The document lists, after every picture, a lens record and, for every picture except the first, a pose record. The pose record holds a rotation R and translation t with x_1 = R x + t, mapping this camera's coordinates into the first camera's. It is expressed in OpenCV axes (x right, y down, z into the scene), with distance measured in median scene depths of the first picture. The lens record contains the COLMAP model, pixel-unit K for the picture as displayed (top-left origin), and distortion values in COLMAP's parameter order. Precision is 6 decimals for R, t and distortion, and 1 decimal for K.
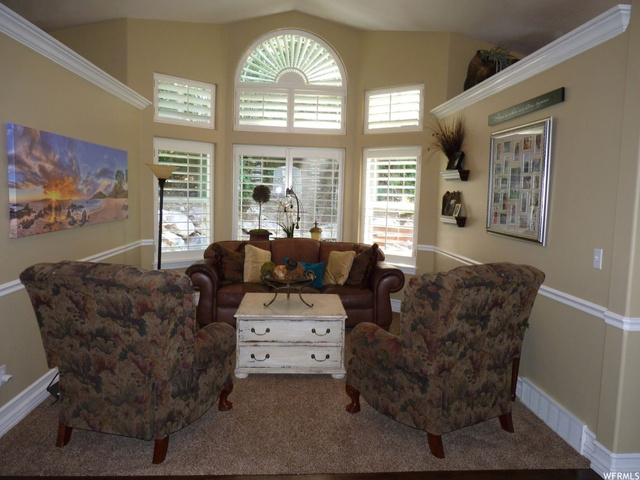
lens RADIAL K [[514.0, 0, 319.9], [0, 514.0, 239.8], [0, 0, 1]] dist [-0.015830, 0.001020]
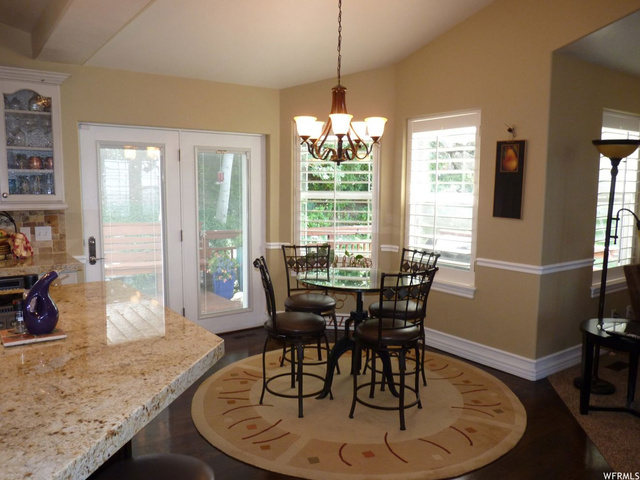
lens RADIAL K [[514.0, 0, 320.1], [0, 514.0, 242.8], [0, 0, 1]] dist [-0.015830, 0.001020]
pose [[0.529414, 0.076235, -0.844931, 0.644100], [-0.067465, 0.996583, 0.047646, -0.028356], [0.845677, 0.031779, 0.532748, 0.498007]]
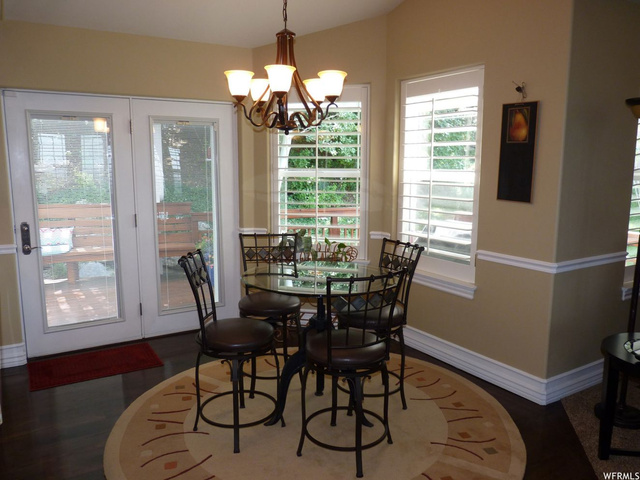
lens RADIAL K [[514.0, 0, 319.1], [0, 514.0, 241.7], [0, 0, 1]] dist [-0.015830, 0.001020]
pose [[0.472174, 0.114534, -0.874033, 0.587881], [-0.067341, 0.993312, 0.093786, -0.038324], [0.878930, 0.014575, 0.476729, 0.612418]]
